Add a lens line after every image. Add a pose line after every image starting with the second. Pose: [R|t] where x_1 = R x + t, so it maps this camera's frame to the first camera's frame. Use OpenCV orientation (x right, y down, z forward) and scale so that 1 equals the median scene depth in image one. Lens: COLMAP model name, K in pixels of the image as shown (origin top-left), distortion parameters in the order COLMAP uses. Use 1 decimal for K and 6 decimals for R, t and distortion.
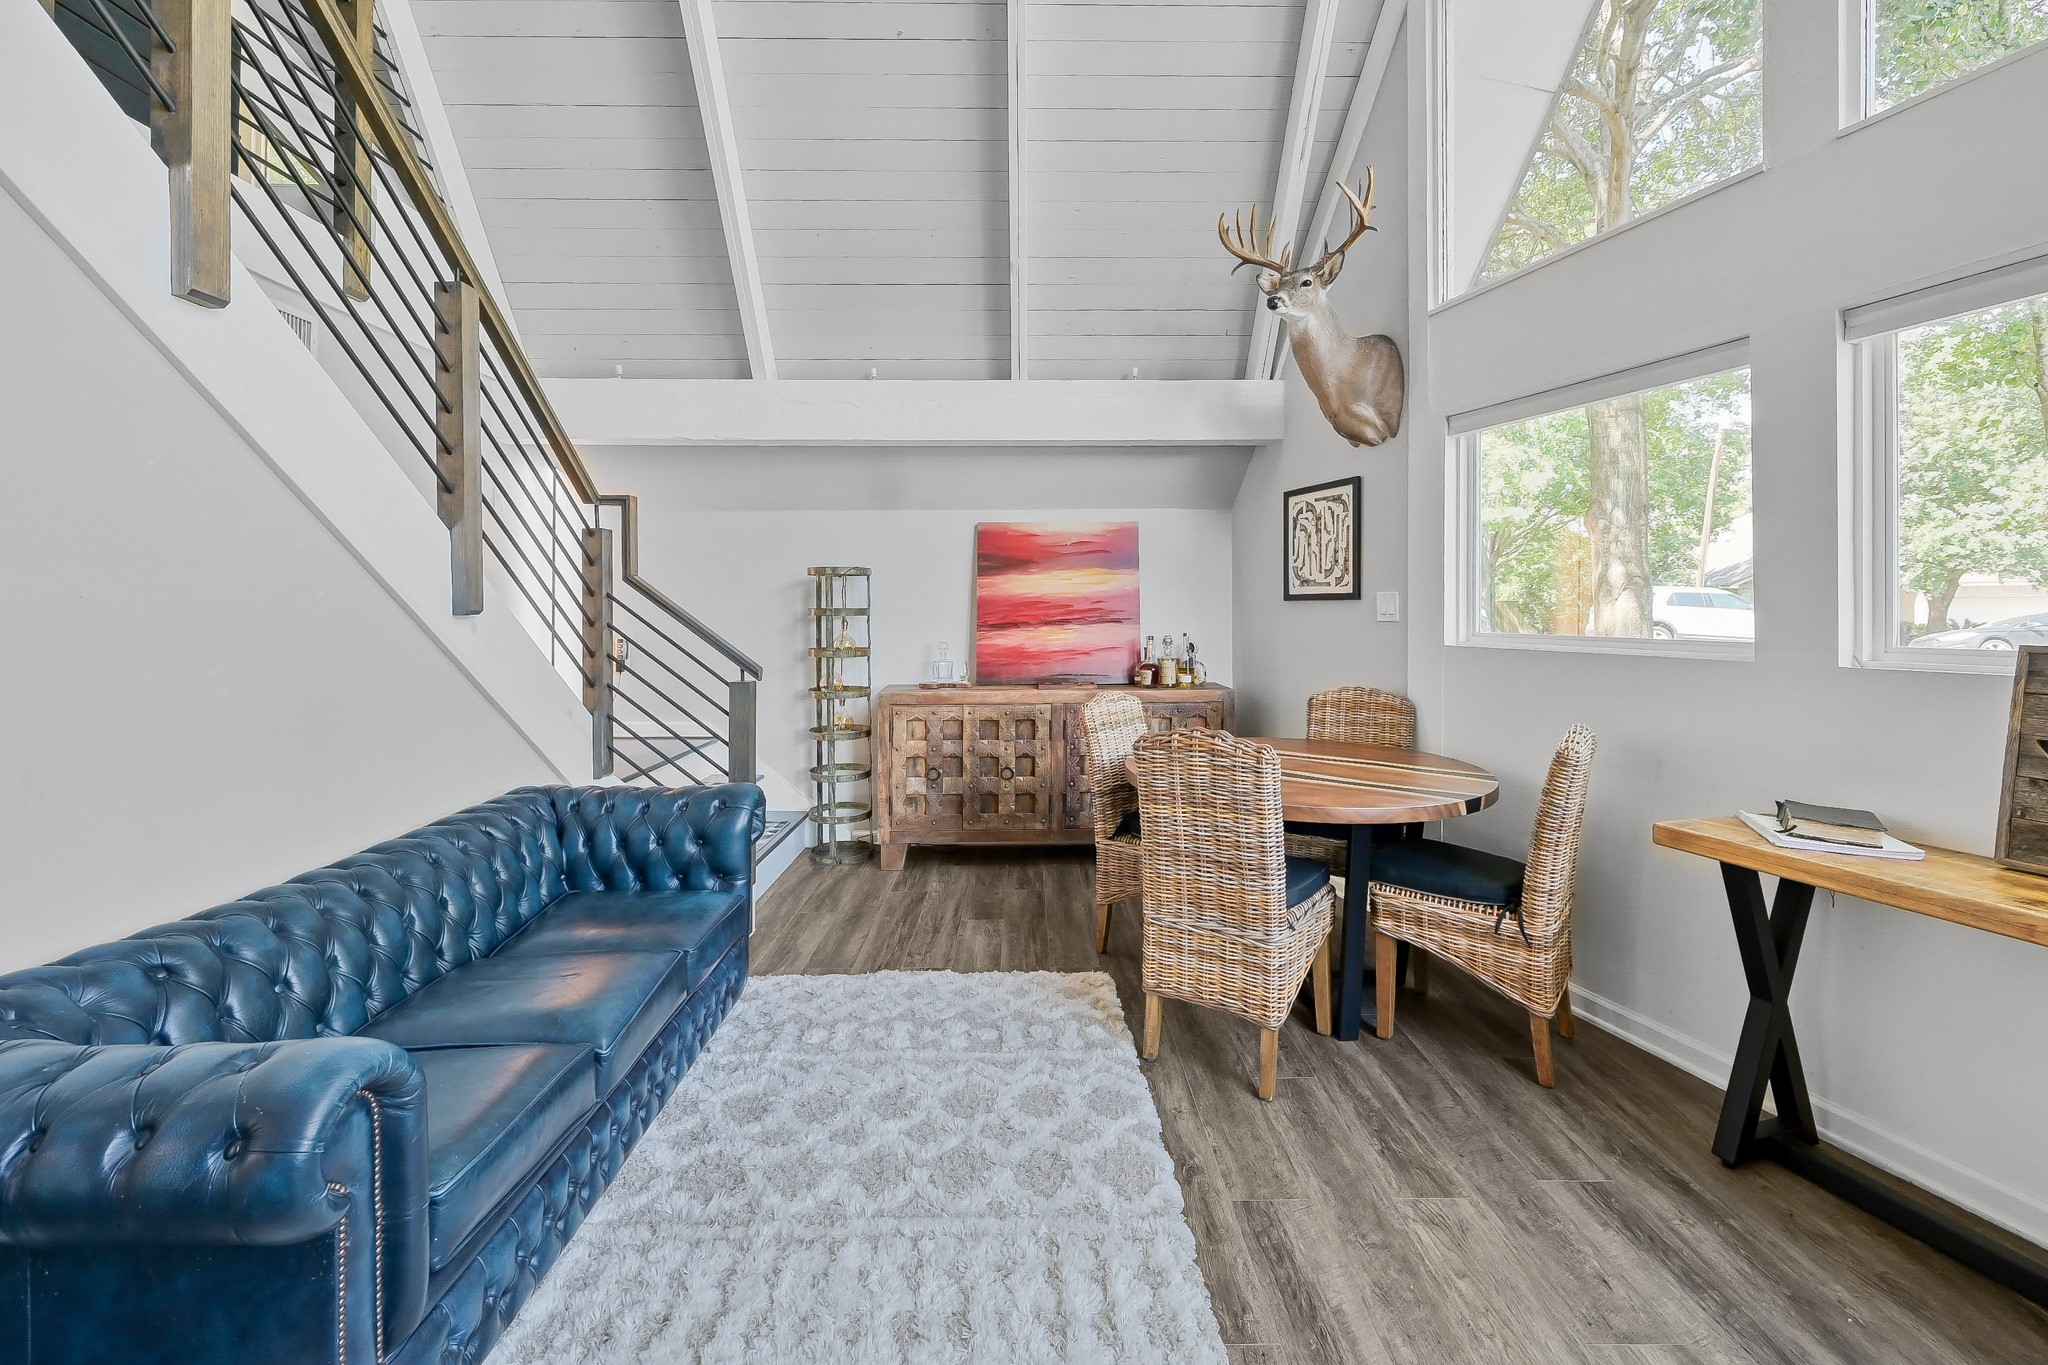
lens RADIAL K [[841.2, 0, 1033.8], [0, 841.2, 606.2], [0, 0, 1]] dist [-0.001701, -0.000194]
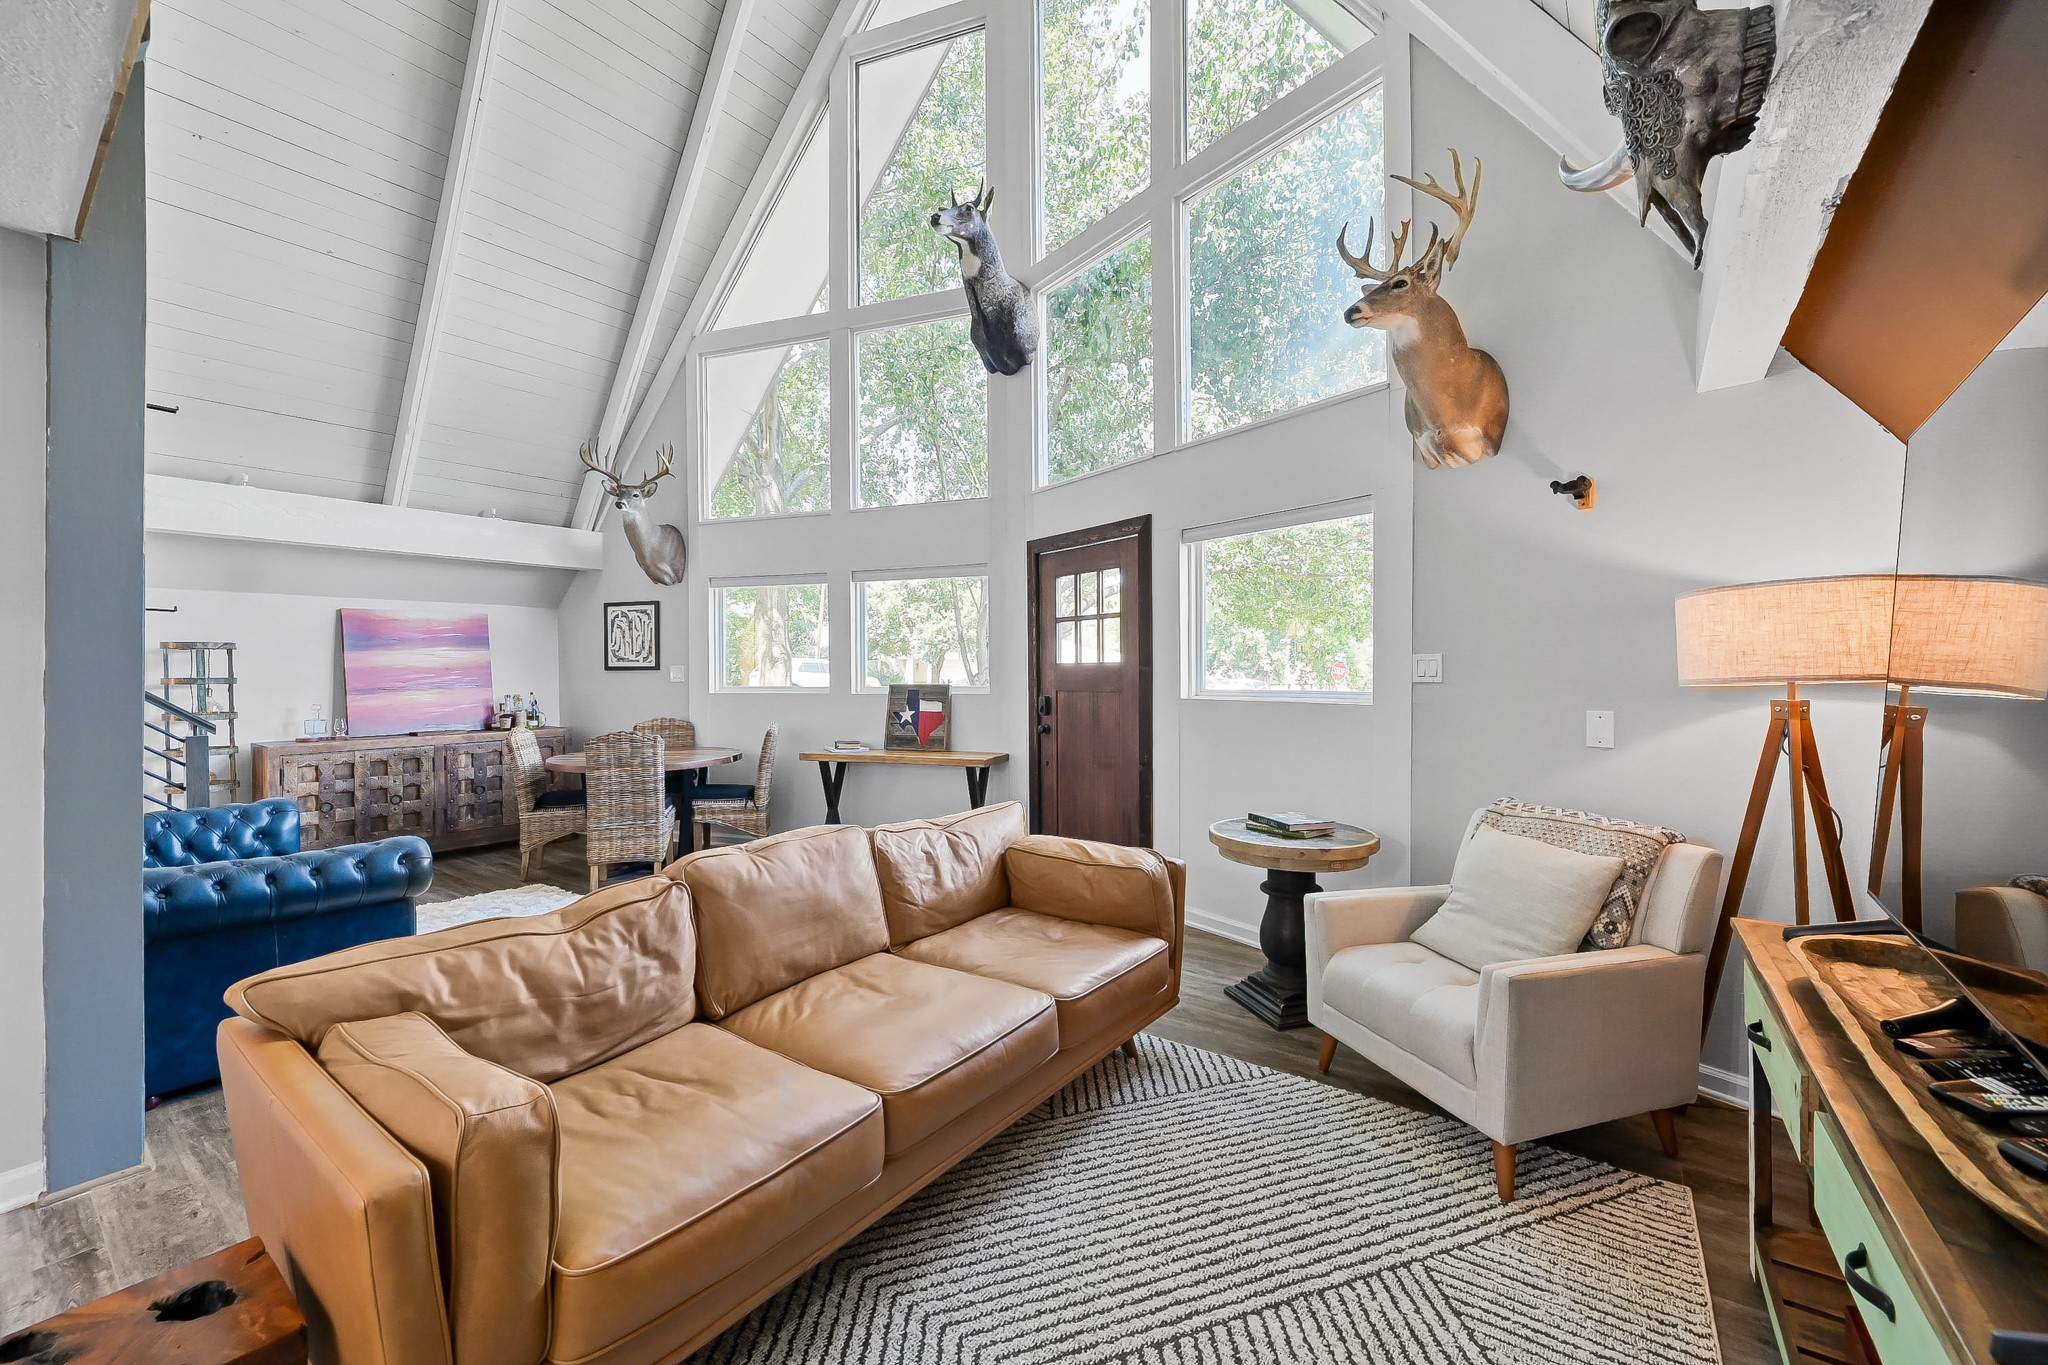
lens RADIAL K [[809.6, 0, 1025.8], [0, 809.6, 679.7], [0, 0, 1]] dist [0.000718, 0.000207]
pose [[0.605816, -0.011605, 0.795520, -0.492962], [0.004524, 0.999928, 0.011142, -0.002725], [-0.795592, -0.003151, 0.605825, -0.640526]]
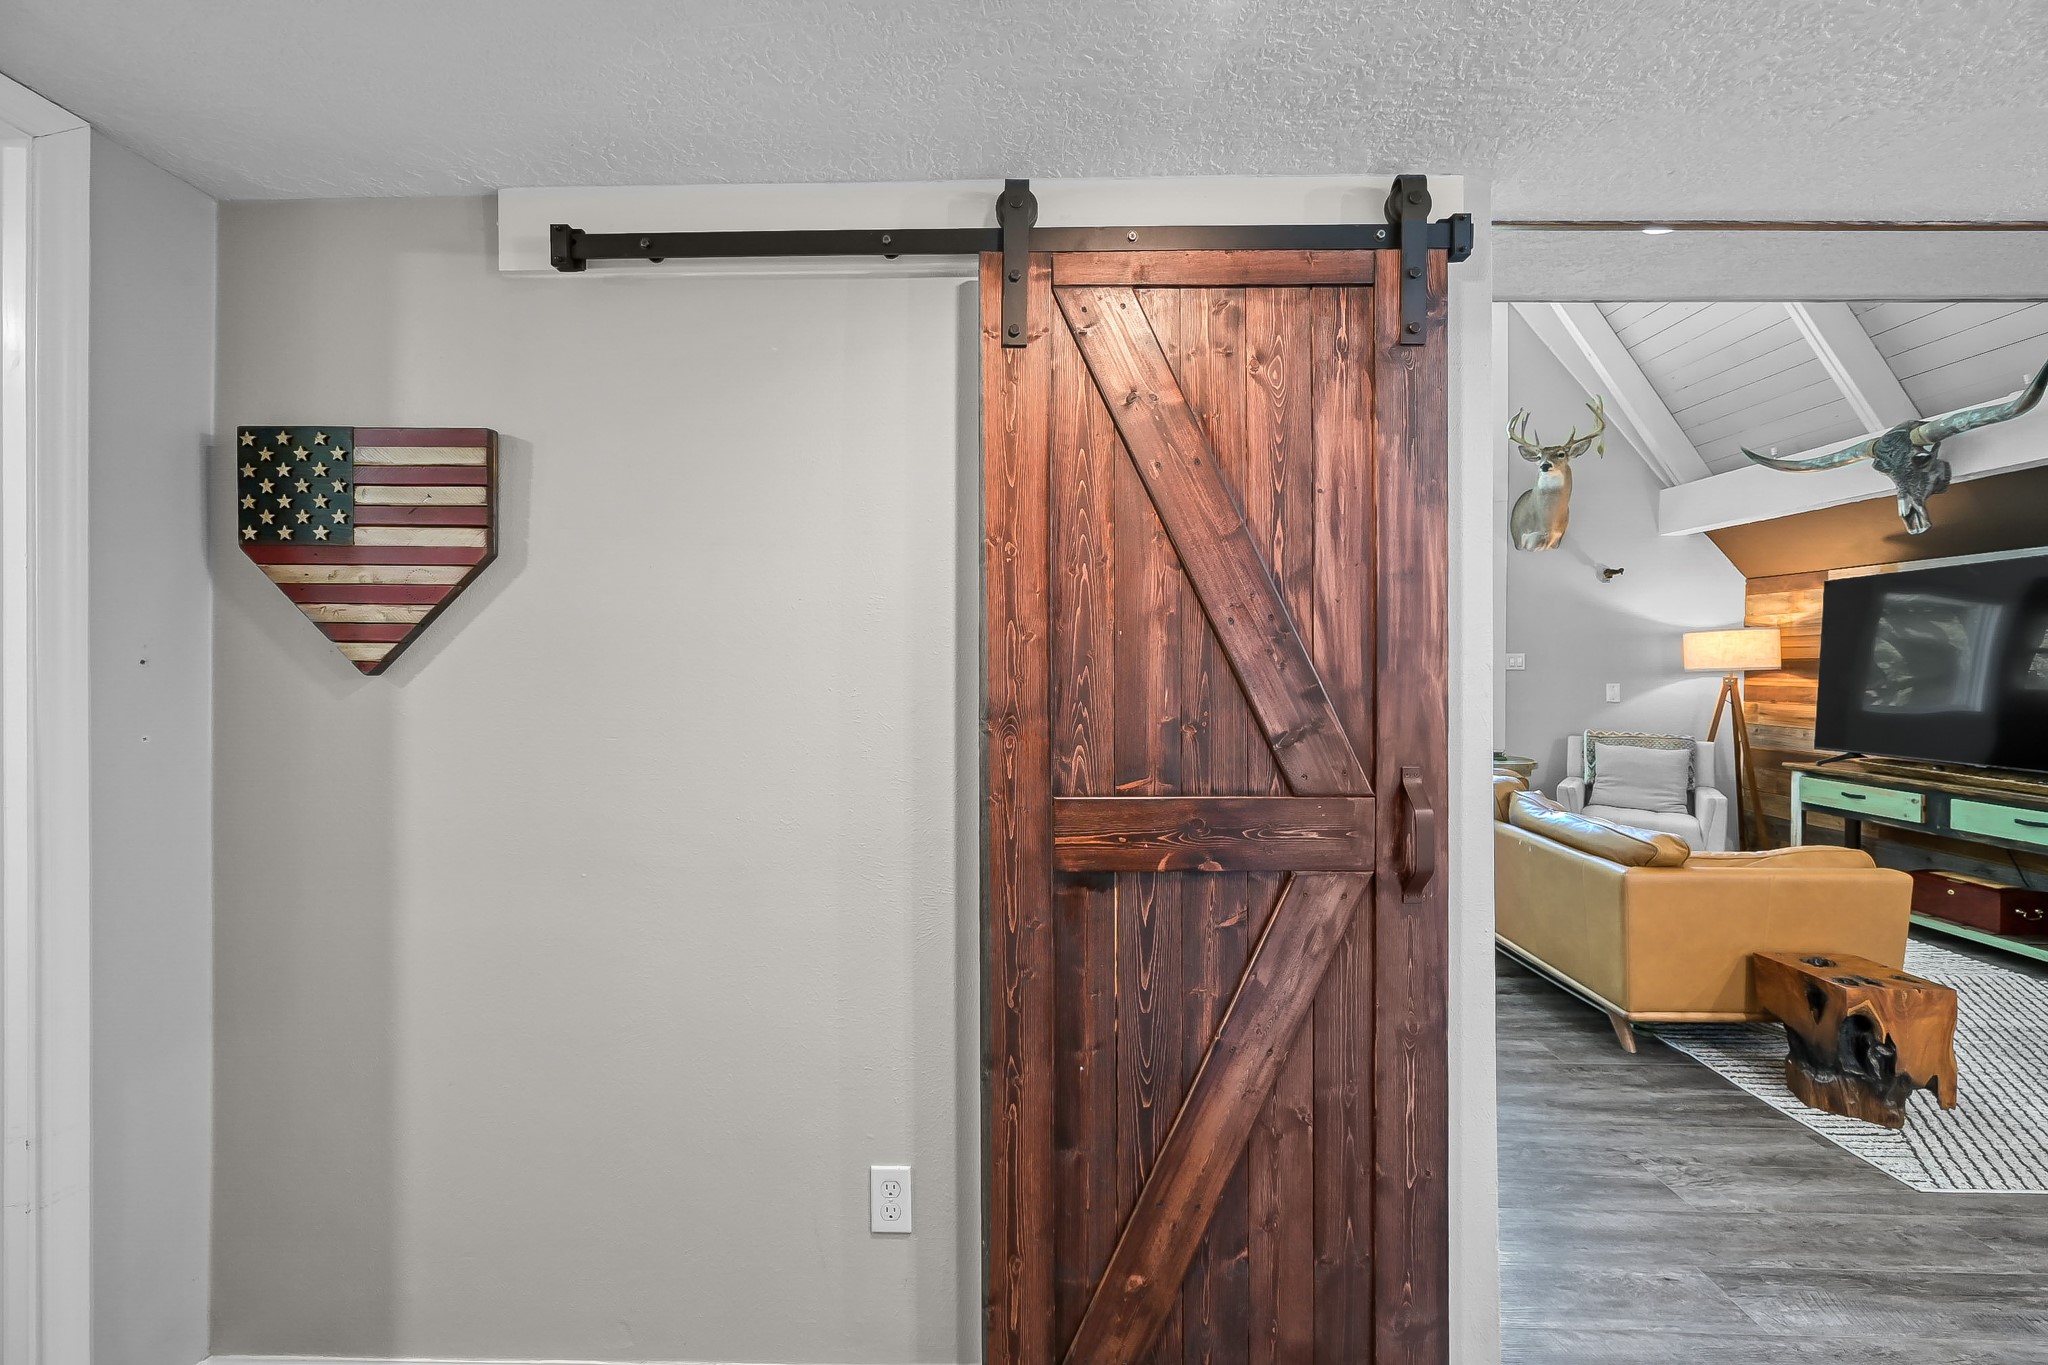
lens RADIAL K [[828.8, 0, 1027.1], [0, 828.8, 663.2], [0, 0, 1]] dist [0.000318, 0.000084]
pose [[0.024403, -0.004621, 0.999692, -1.109611], [-0.003435, 0.999983, 0.004706, -0.004681], [-0.999696, -0.003549, 0.024387, 0.386049]]
